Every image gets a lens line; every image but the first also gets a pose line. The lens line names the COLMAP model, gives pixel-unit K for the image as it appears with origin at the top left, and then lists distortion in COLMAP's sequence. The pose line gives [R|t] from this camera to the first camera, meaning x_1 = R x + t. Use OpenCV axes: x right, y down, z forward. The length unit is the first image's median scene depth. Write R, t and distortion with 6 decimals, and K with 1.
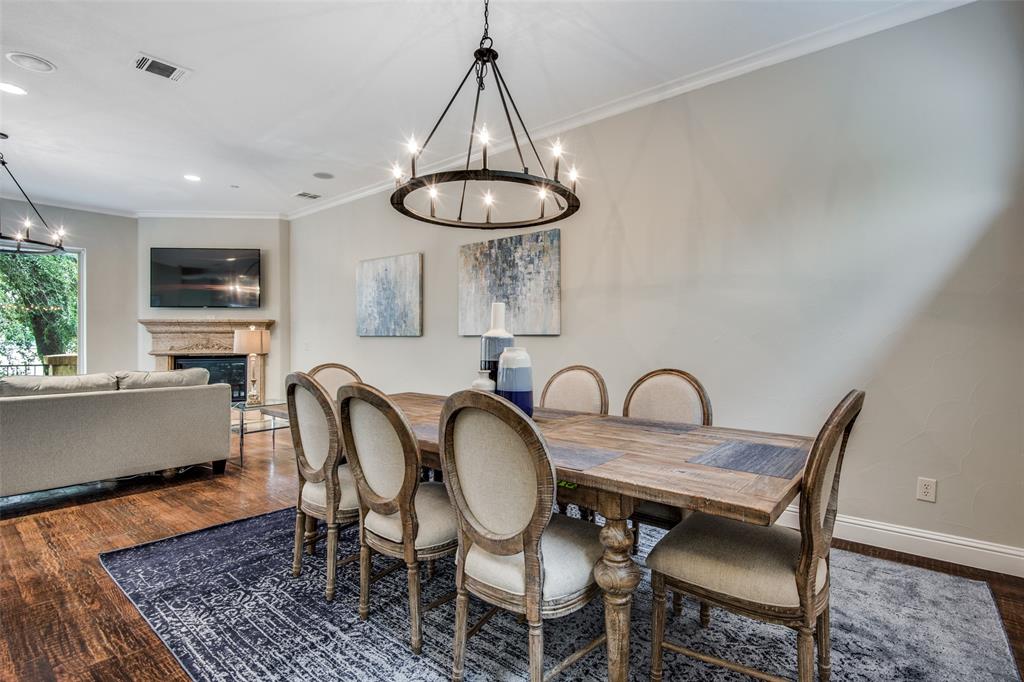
lens RADIAL K [[459.6, 0, 512.0], [0, 459.6, 341.0], [0, 0, 1]] dist [0.001472, 0.000197]
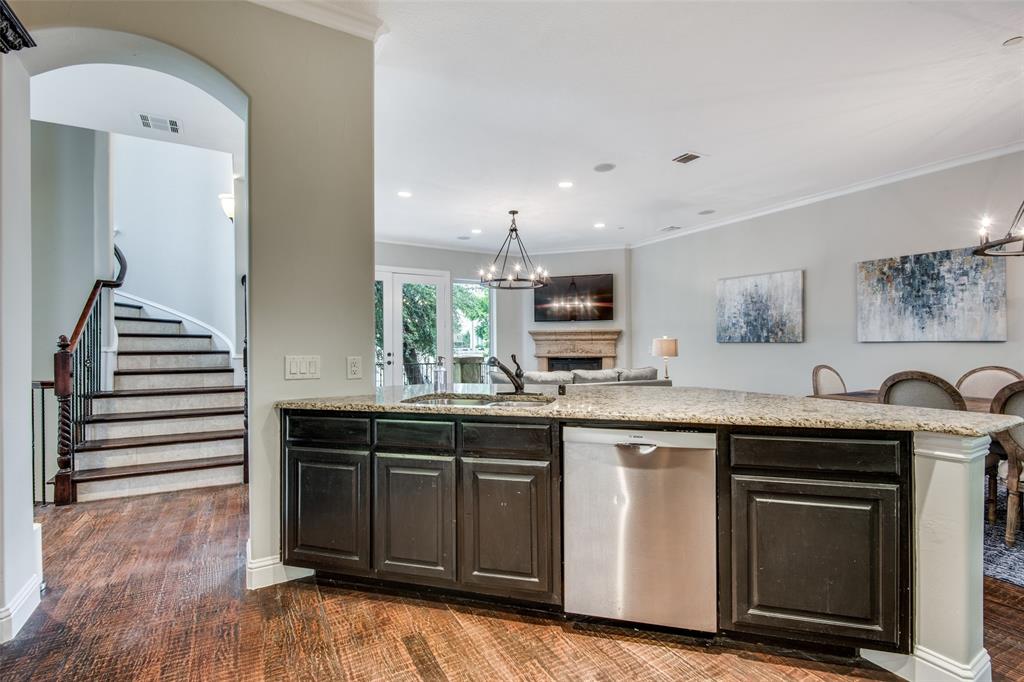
lens RADIAL K [[439.9, 0, 512.0], [0, 439.9, 341.0], [0, 0, 1]] dist [-0.000027, -0.015907]
pose [[0.926204, -0.006865, -0.376960, -0.511627], [0.003450, 0.999947, -0.009733, -0.006326], [0.377007, 0.007714, 0.926178, -0.319541]]
